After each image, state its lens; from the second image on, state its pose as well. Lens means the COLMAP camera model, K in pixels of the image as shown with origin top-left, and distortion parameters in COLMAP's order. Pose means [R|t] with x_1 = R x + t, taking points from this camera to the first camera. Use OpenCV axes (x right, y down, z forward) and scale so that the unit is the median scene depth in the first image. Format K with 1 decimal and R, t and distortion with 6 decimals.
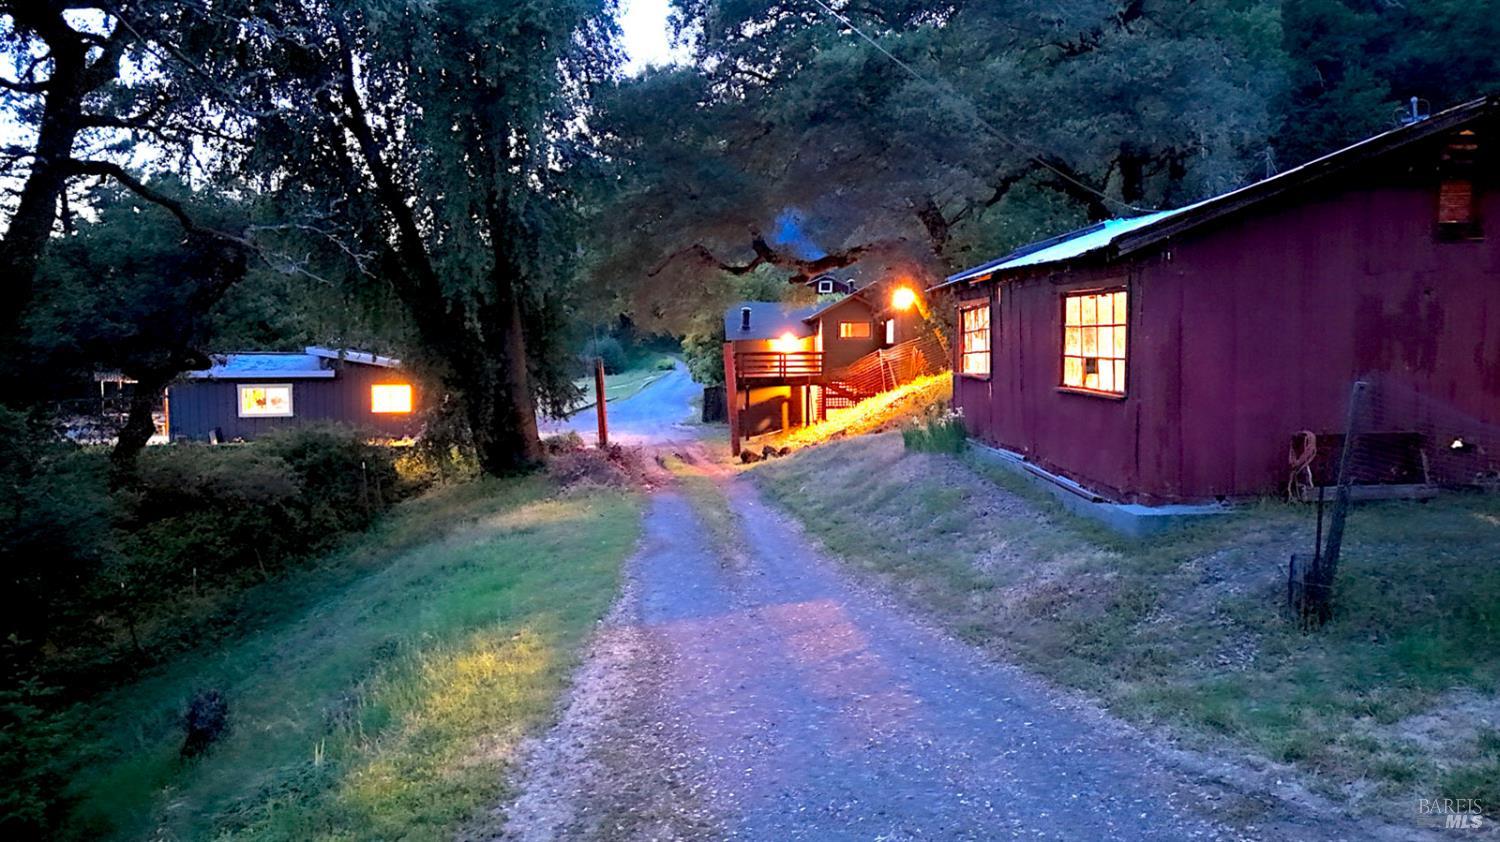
lens RADIAL K [[1100.1, 0, 750.3], [0, 1100.1, 411.0], [0, 0, 1]] dist [0.081464, -0.067386]
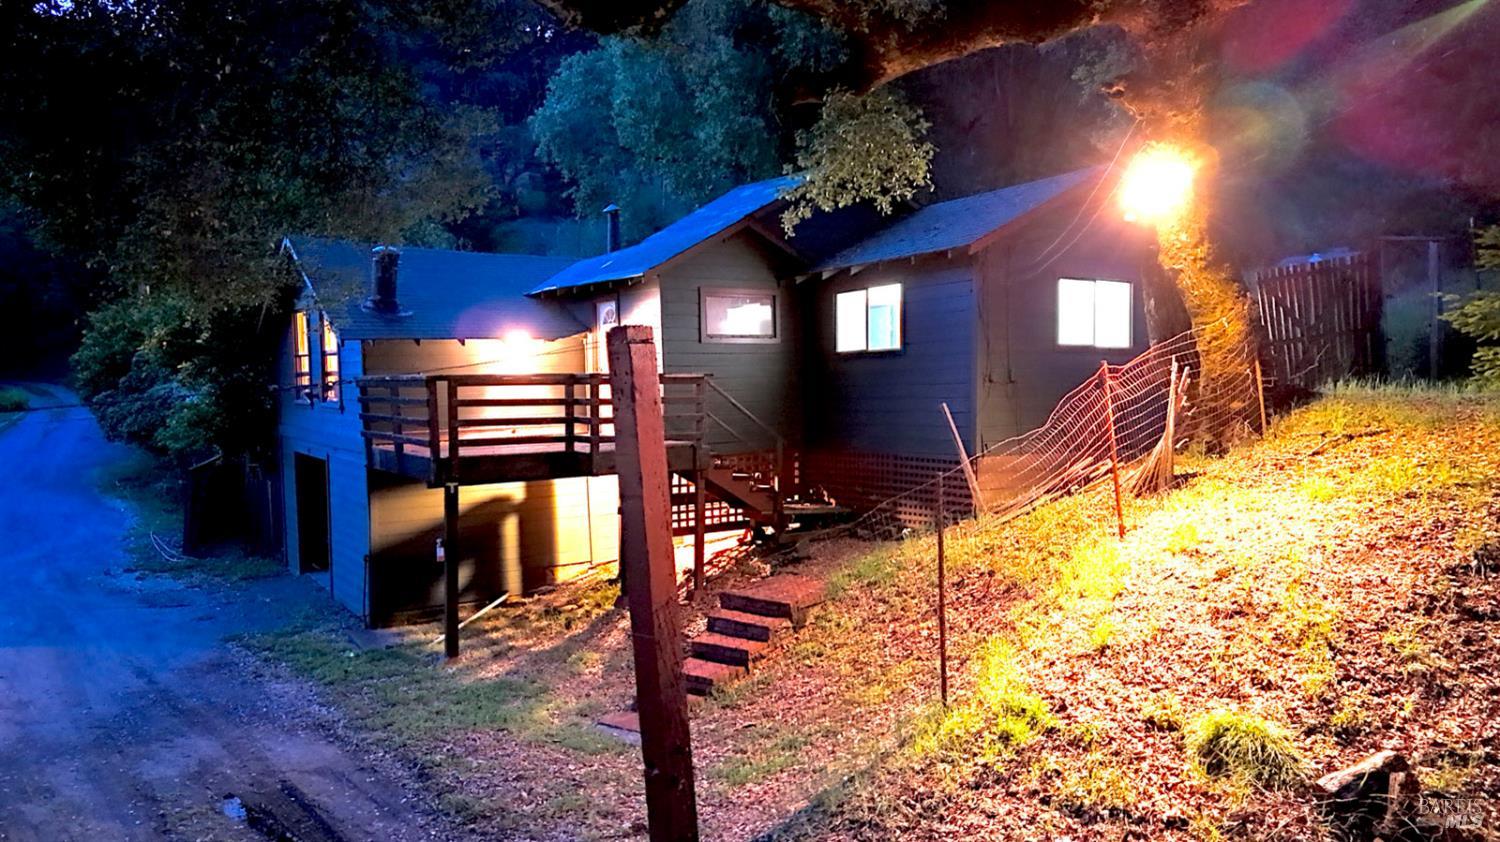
lens RADIAL K [[1100.1, 0, 750.3], [0, 1100.1, 411.0], [0, 0, 1]] dist [0.081464, -0.067386]
pose [[0.868084, -0.040801, 0.494737, -0.074547], [0.049058, 0.998789, -0.003710, -0.038138], [-0.493987, 0.027491, 0.869035, 0.654320]]
